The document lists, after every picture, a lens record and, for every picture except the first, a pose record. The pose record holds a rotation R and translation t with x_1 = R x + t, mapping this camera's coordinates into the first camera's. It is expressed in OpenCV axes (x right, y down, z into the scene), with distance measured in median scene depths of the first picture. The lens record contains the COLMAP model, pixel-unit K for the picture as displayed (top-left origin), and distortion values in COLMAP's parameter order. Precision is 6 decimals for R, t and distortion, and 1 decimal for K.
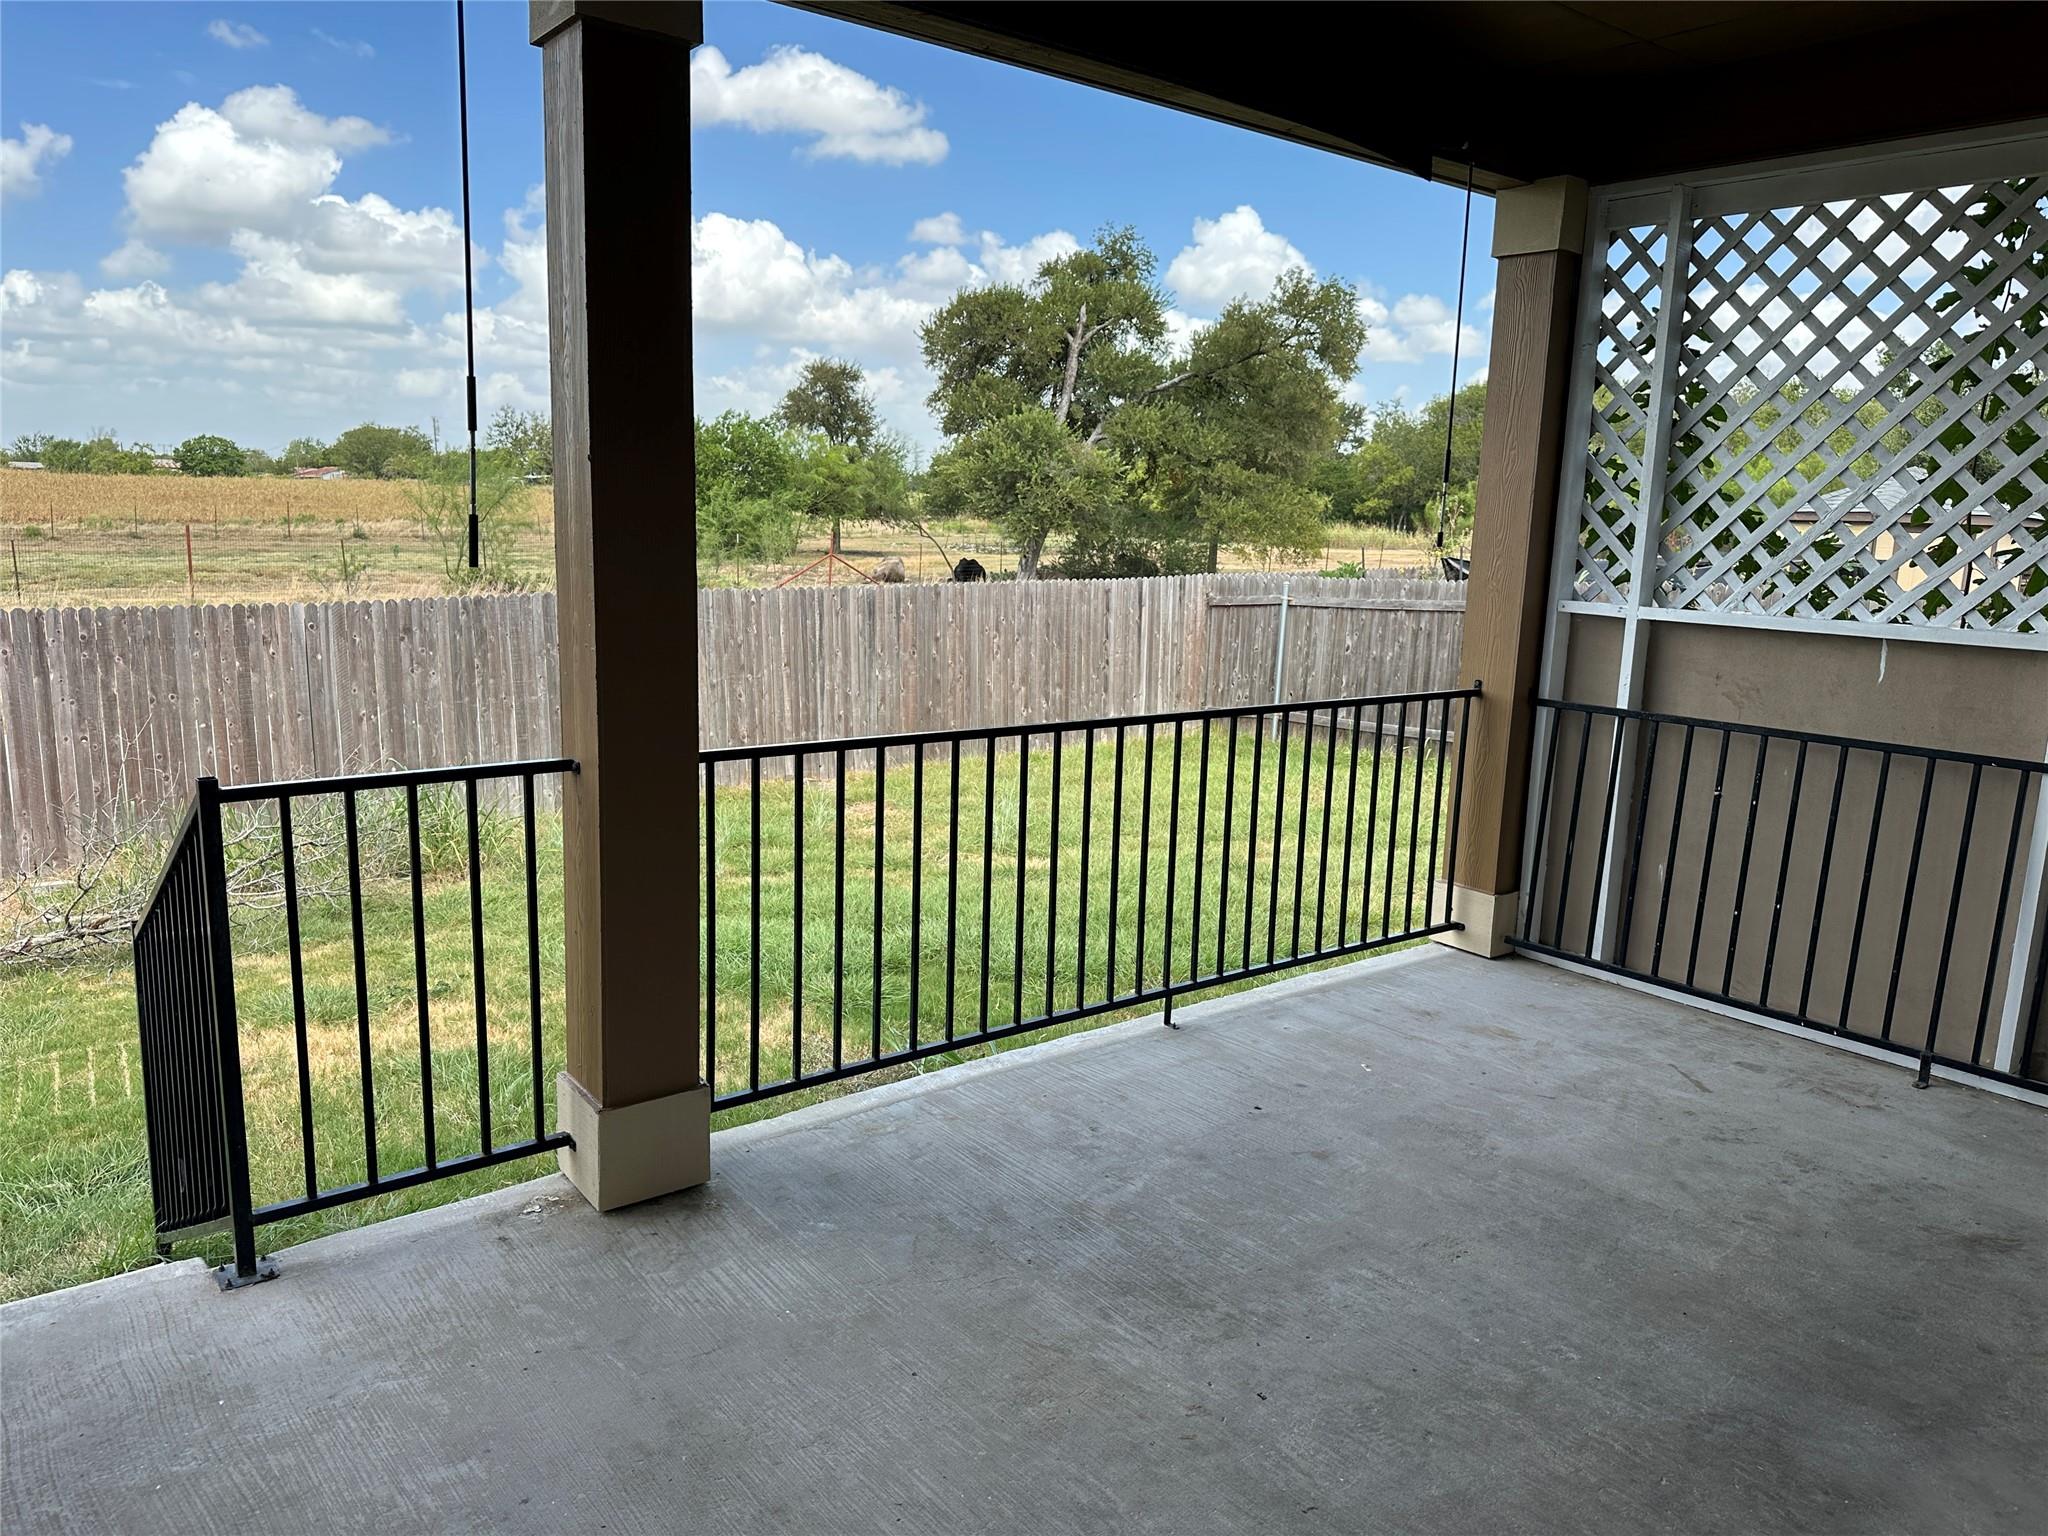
lens RADIAL K [[1443.0, 0, 1041.8], [0, 1443.0, 768.1], [0, 0, 1]] dist [0.053529, -0.067768]
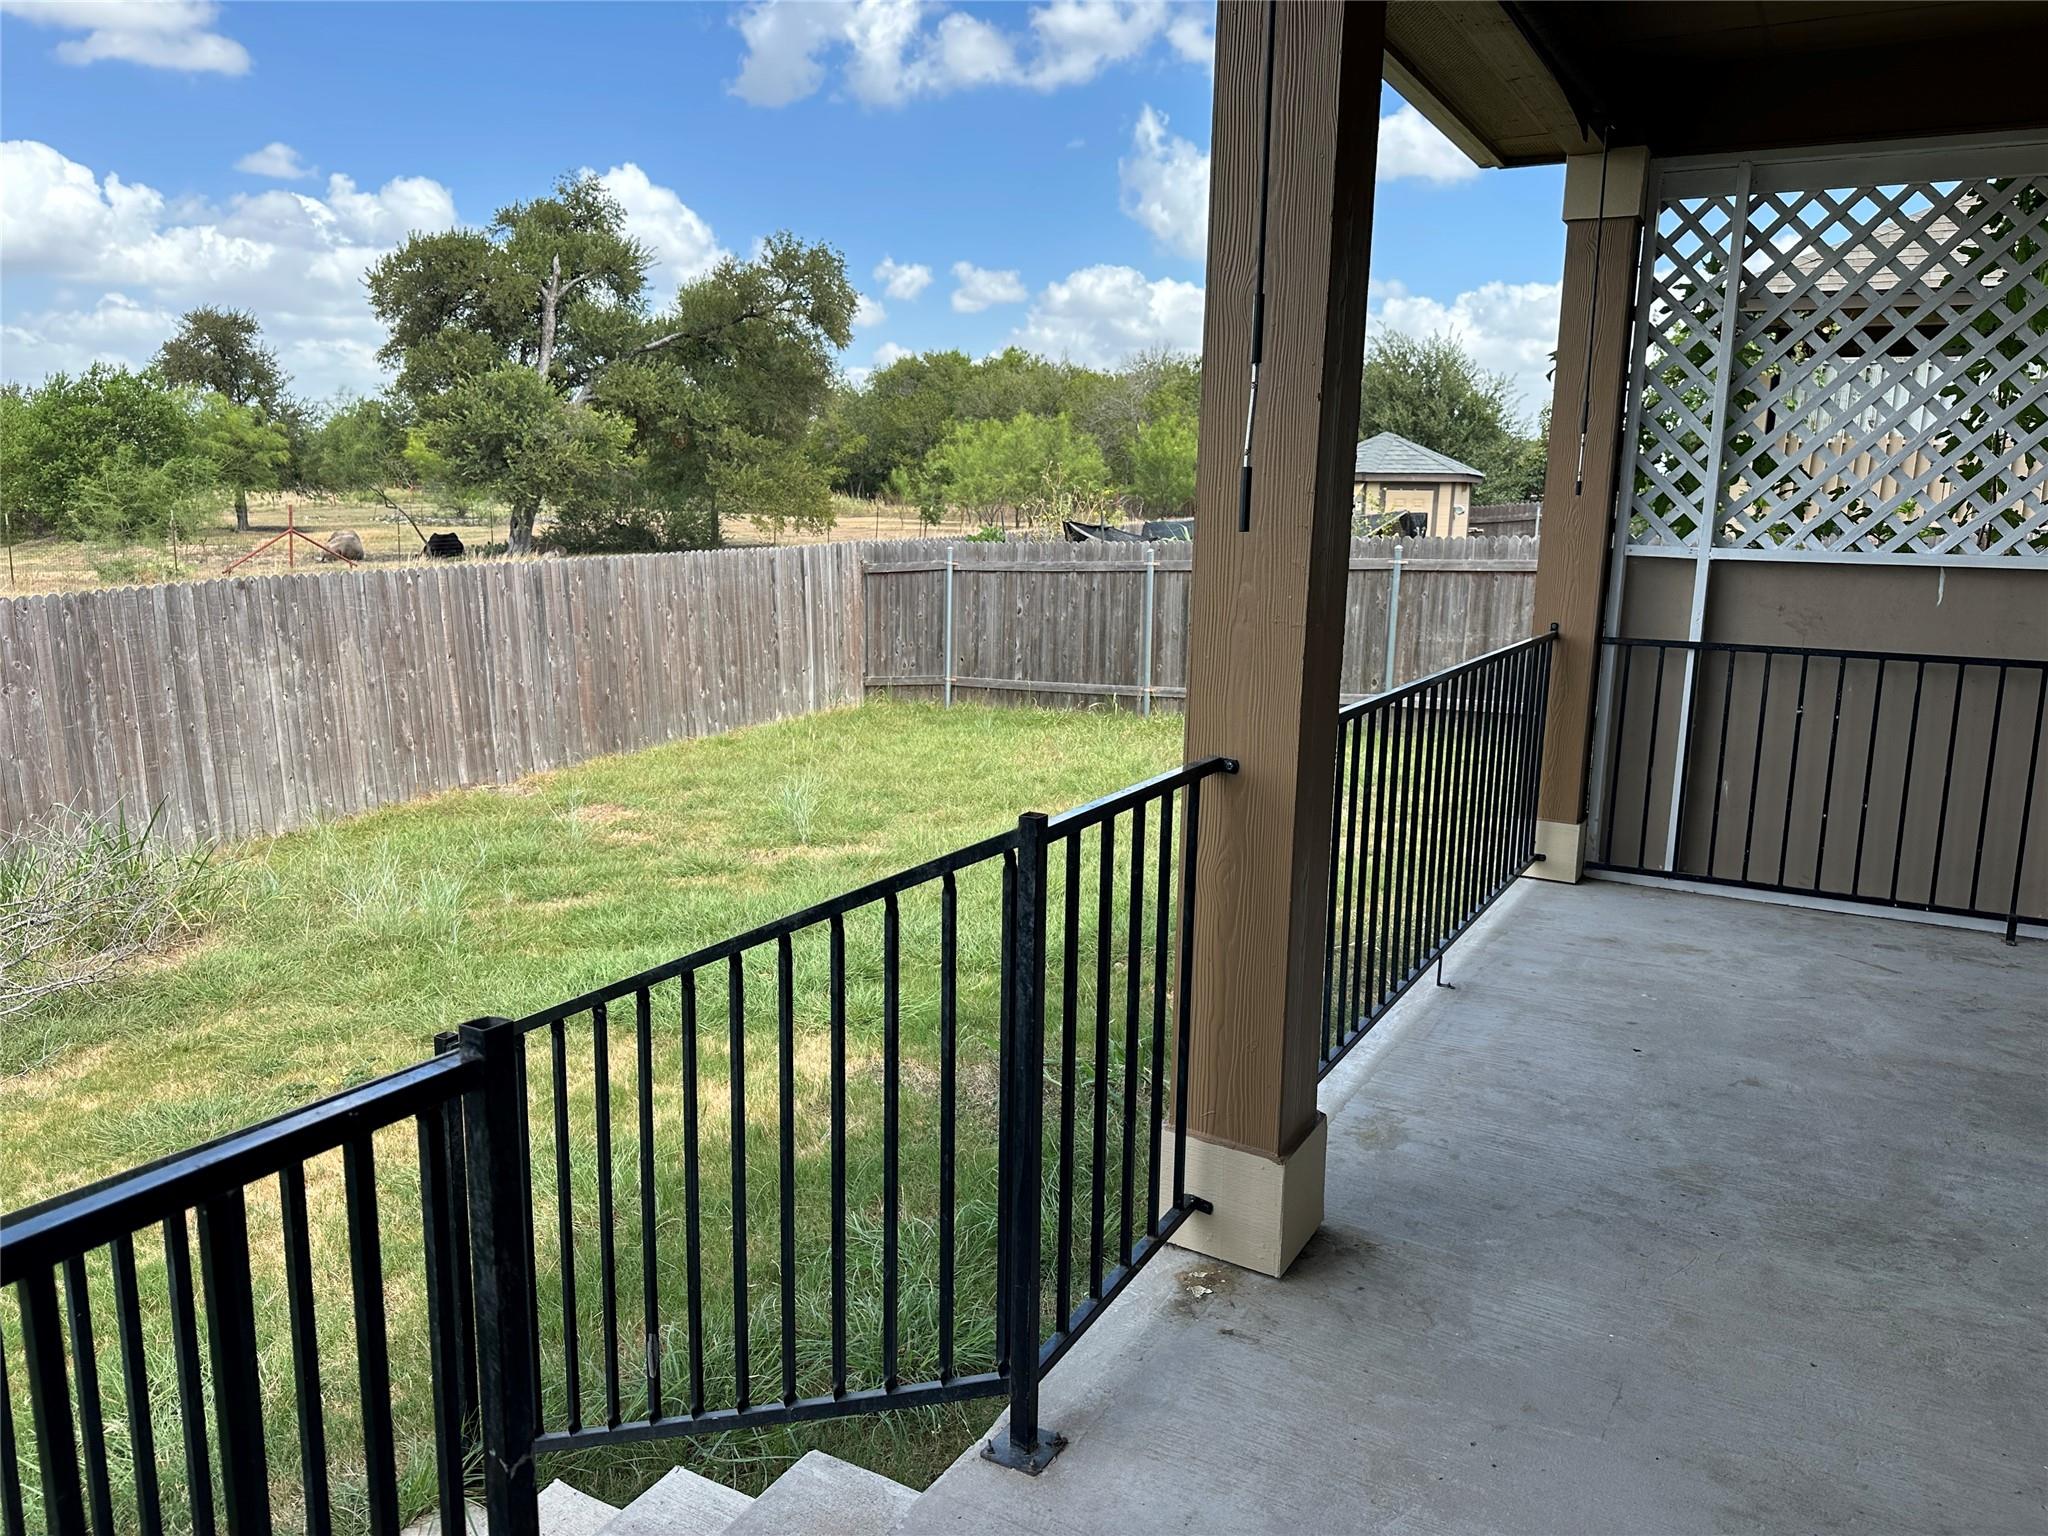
lens RADIAL K [[1443.0, 0, 1030.2], [0, 1443.0, 766.6], [0, 0, 1]] dist [0.053529, -0.067768]
pose [[0.923454, -0.084482, 0.374293, -0.486385], [0.077219, 0.996421, 0.034387, -0.023837], [-0.375858, -0.002853, 0.926673, 0.174267]]
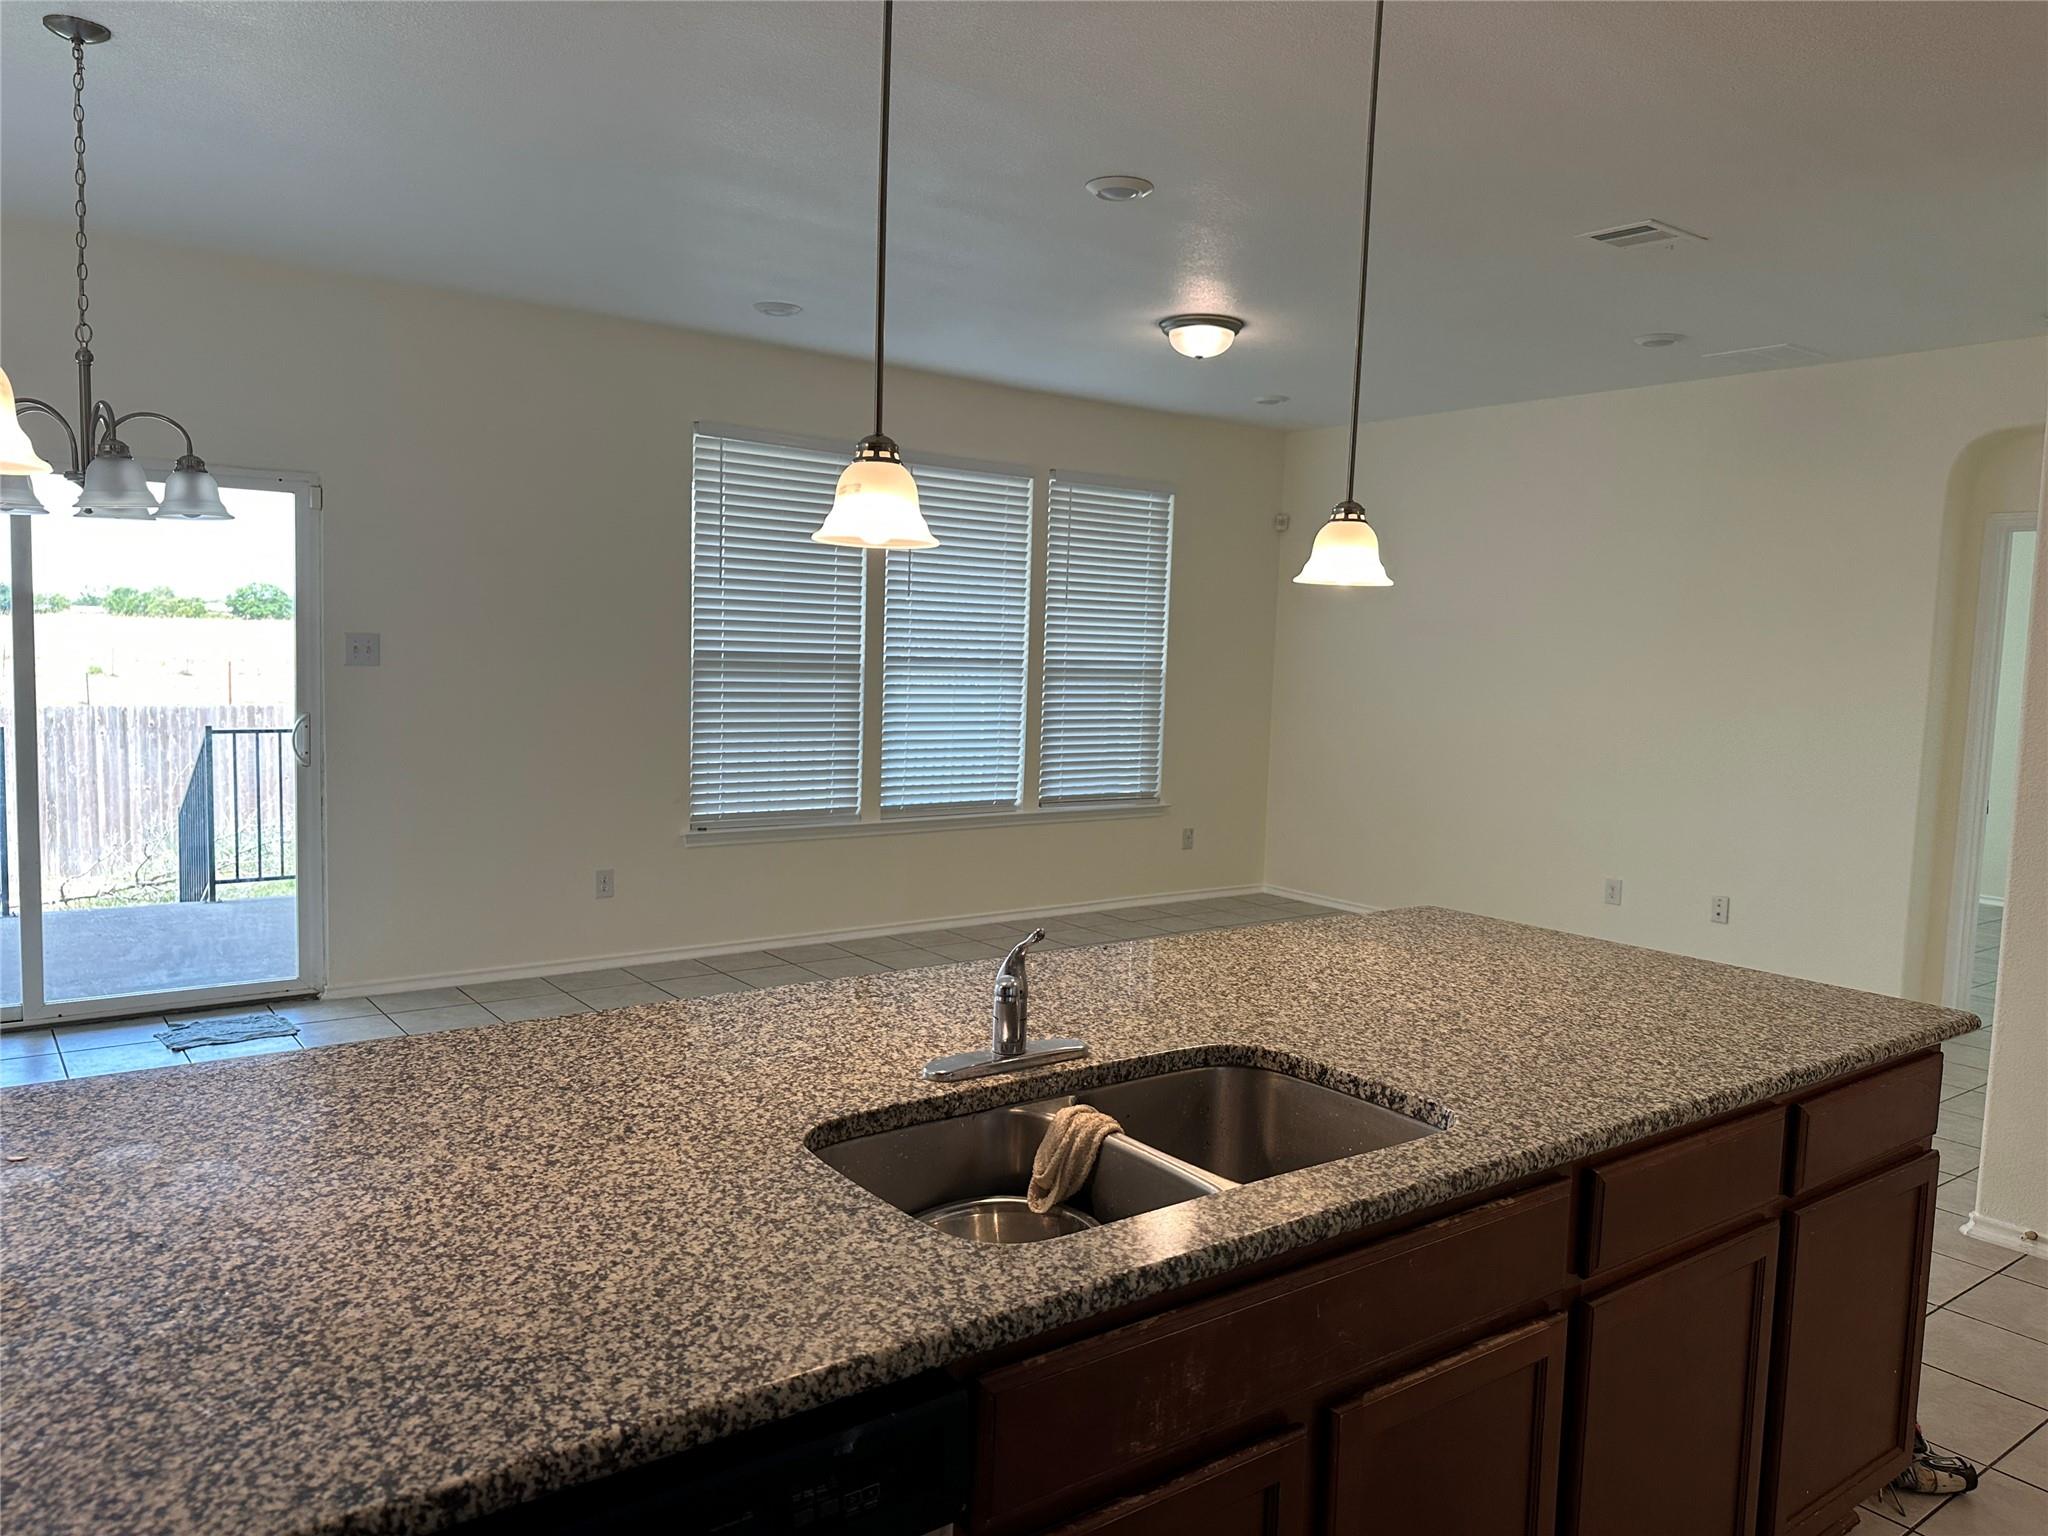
lens RADIAL K [[1443.0, 0, 1025.9], [0, 1443.0, 775.5], [0, 0, 1]] dist [0.053529, -0.067768]
pose [[0.999582, 0.002245, -0.028809, 0.690174], [-0.004838, 0.995907, -0.090253, 0.214245], [0.028488, 0.090354, 0.995502, -1.113009]]
